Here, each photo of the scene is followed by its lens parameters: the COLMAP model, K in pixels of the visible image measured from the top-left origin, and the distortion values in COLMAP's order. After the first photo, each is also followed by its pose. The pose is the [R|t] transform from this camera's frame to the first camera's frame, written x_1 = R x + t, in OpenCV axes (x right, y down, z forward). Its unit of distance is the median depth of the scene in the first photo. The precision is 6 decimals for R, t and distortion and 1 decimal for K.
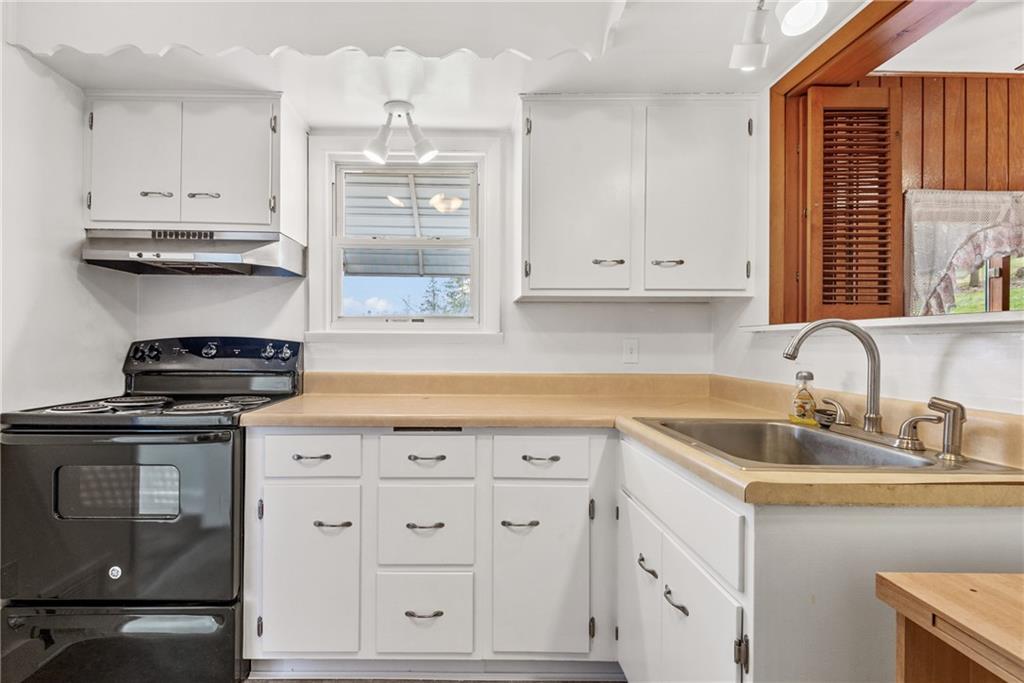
lens RADIAL K [[485.8, 0, 468.0], [0, 485.8, 344.7], [0, 0, 1]] dist [0.033759, -0.018221]
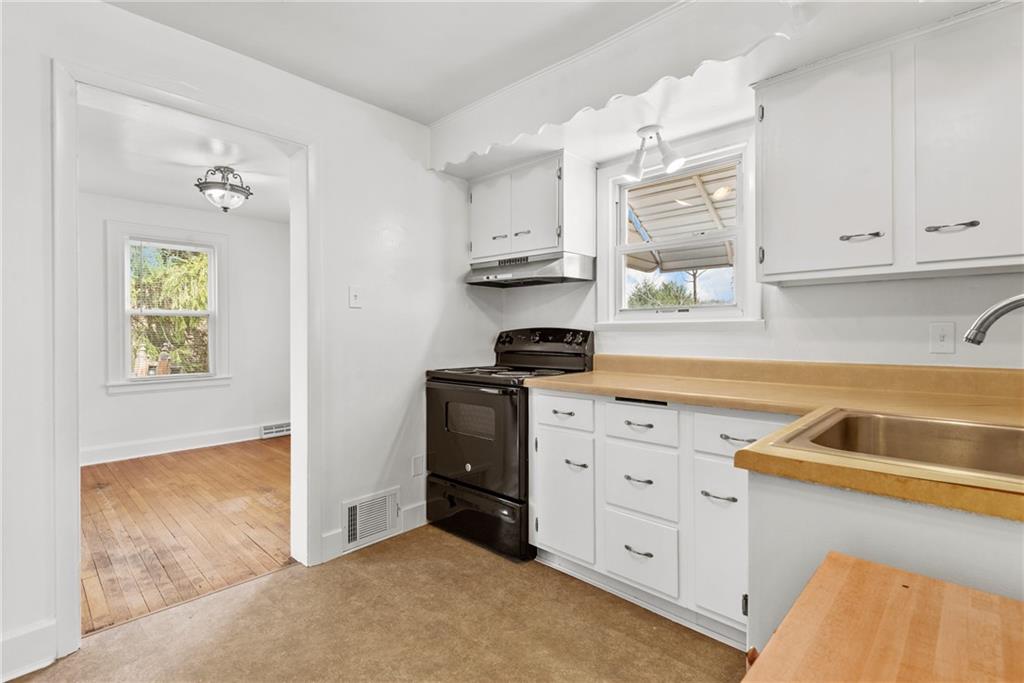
lens RADIAL K [[465.7, 0, 512.0], [0, 465.7, 341.5], [0, 0, 1]] dist [0.033974, -0.029194]
pose [[0.728323, 0.005406, -0.685213, 0.396180], [0.002692, 0.999939, 0.010751, 0.009632], [0.685229, -0.009674, 0.728263, -0.053709]]
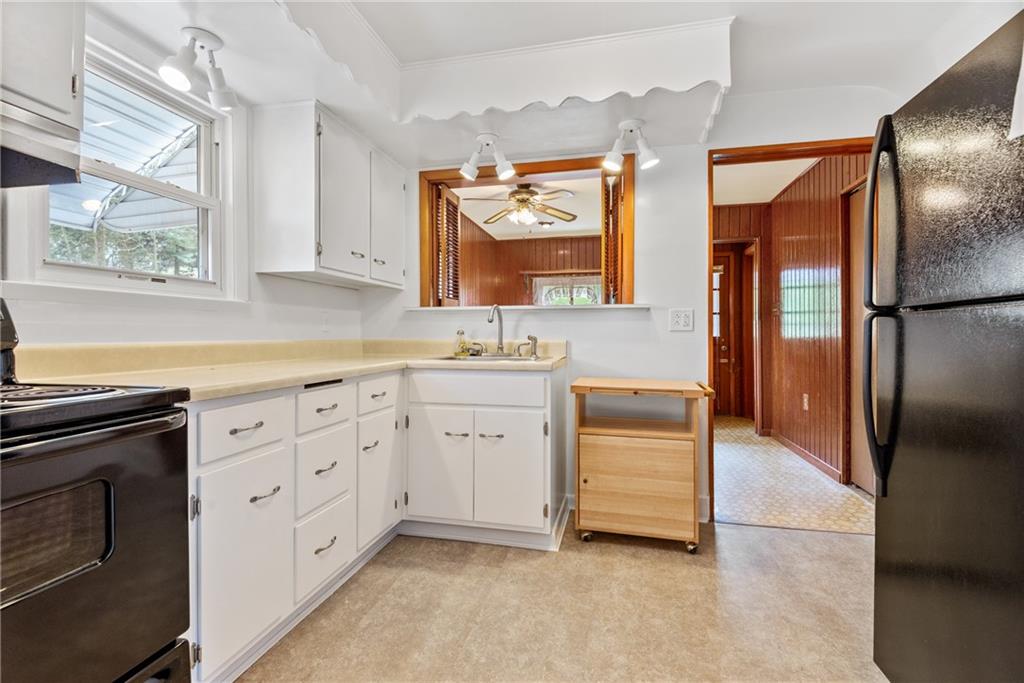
lens RADIAL K [[465.7, 0, 512.0], [0, 465.7, 341.5], [0, 0, 1]] dist [0.033974, -0.029194]
pose [[0.226852, -0.020690, 0.973709, -0.857407], [0.005034, 0.999786, 0.020071, 0.046887], [-0.973916, 0.000349, 0.226908, 0.272458]]
